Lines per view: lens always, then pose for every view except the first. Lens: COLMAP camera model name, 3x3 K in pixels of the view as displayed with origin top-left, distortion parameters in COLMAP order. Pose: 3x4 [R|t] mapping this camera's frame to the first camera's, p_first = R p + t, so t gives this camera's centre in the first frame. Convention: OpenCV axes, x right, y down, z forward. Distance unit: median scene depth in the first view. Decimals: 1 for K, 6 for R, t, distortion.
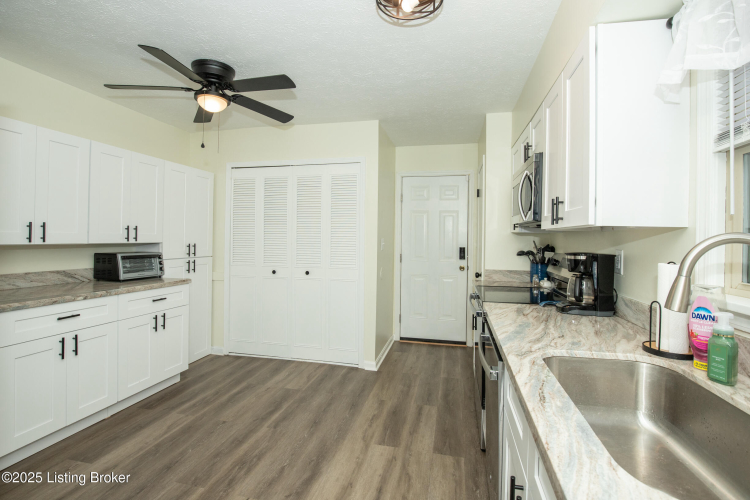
lens RADIAL K [[353.2, 0, 373.5], [0, 353.2, 236.0], [0, 0, 1]] dist [-0.002381, -0.000157]
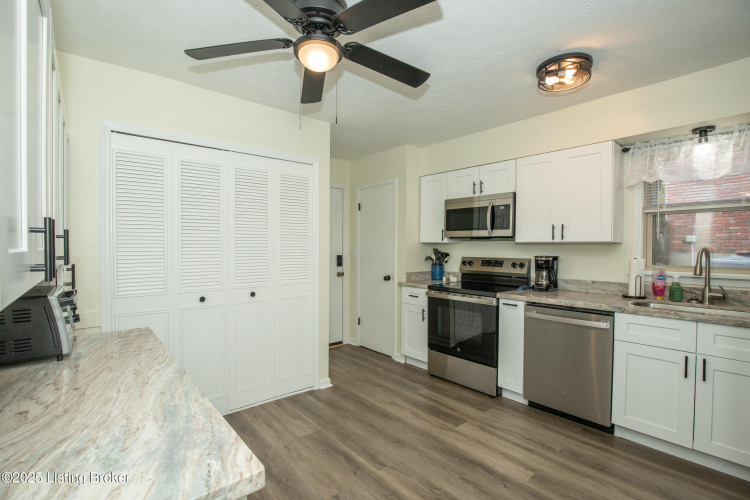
lens RADIAL K [[343.2, 0, 375.0], [0, 343.2, 250.0], [0, 0, 1]] dist [-0.019383, 0.000235]
pose [[0.589967, -0.015574, 0.807277, -0.927699], [-0.004643, 0.999732, 0.022679, -0.013394], [-0.807414, -0.017128, 0.589737, 0.503888]]
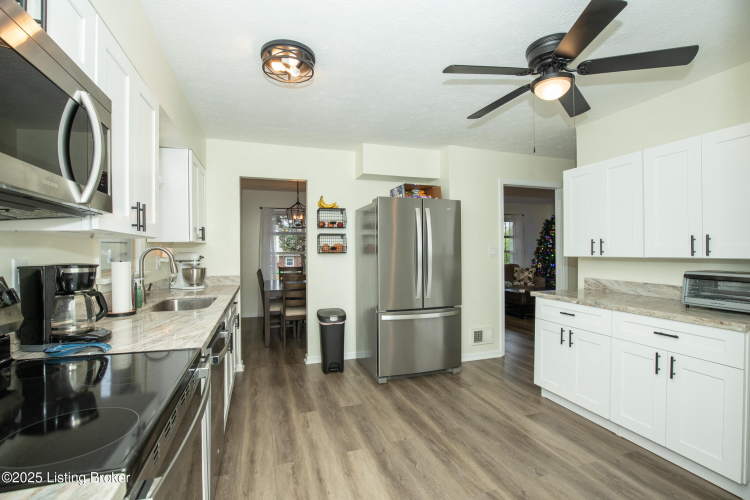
lens RADIAL K [[343.2, 0, 375.0], [0, 343.2, 250.0], [0, 0, 1]] dist [-0.019383, 0.000235]
pose [[-0.849715, -0.010605, -0.527136, 0.316034], [-0.002438, 0.999866, -0.016186, 0.018724], [0.527237, -0.012469, -0.849627, 1.439976]]
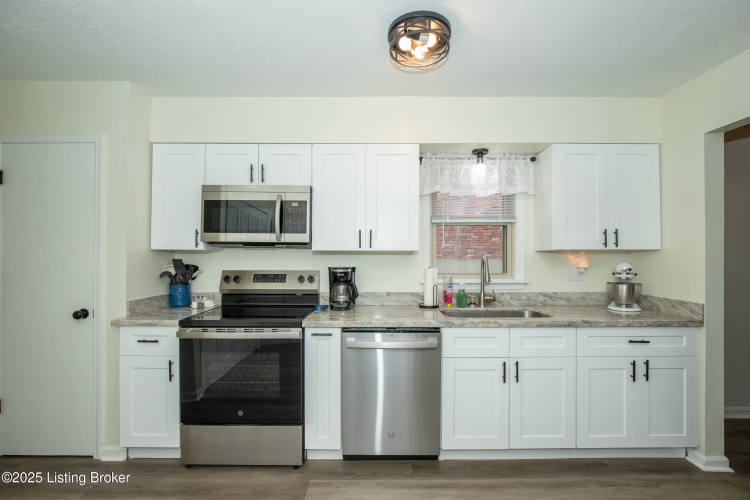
lens RADIAL K [[343.2, 0, 375.0], [0, 343.2, 250.0], [0, 0, 1]] dist [-0.019383, 0.000235]
pose [[-0.225335, -0.000109, 0.974281, -0.601757], [-0.012365, 0.999920, -0.002748, -0.016666], [-0.974203, -0.012666, -0.225319, 0.876496]]
